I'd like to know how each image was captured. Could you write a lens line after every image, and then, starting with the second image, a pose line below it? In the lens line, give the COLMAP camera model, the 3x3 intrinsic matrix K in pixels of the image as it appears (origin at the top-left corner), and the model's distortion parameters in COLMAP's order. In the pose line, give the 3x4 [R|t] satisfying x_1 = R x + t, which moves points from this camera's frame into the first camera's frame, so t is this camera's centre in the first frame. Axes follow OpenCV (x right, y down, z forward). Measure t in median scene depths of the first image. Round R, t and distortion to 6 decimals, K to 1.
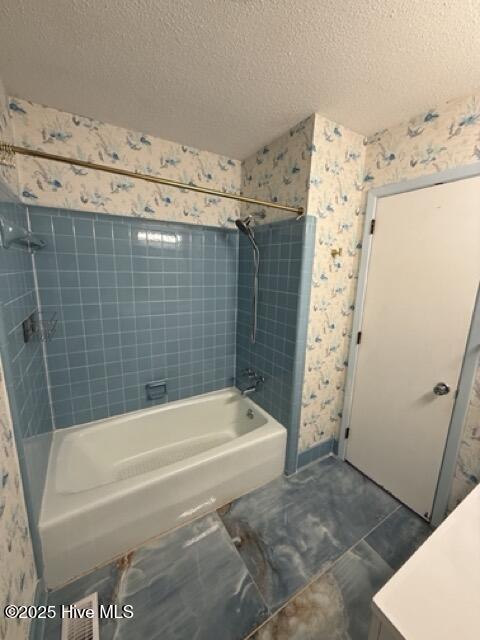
lens RADIAL K [[254.0, 0, 241.0], [0, 254.0, 318.9], [0, 0, 1]] dist [-0.003189, 0.000318]
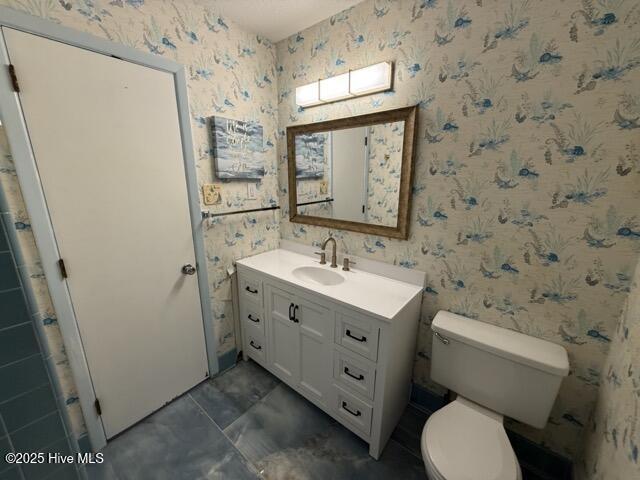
lens RADIAL K [[254.0, 0, 319.2], [0, 254.0, 239.3], [0, 0, 1]] dist [-0.003189, 0.000318]
pose [[-0.343107, -0.253982, 0.904307, -0.355682], [0.175975, 0.928321, 0.327494, -0.101128], [-0.922665, 0.271501, -0.273819, 0.680650]]
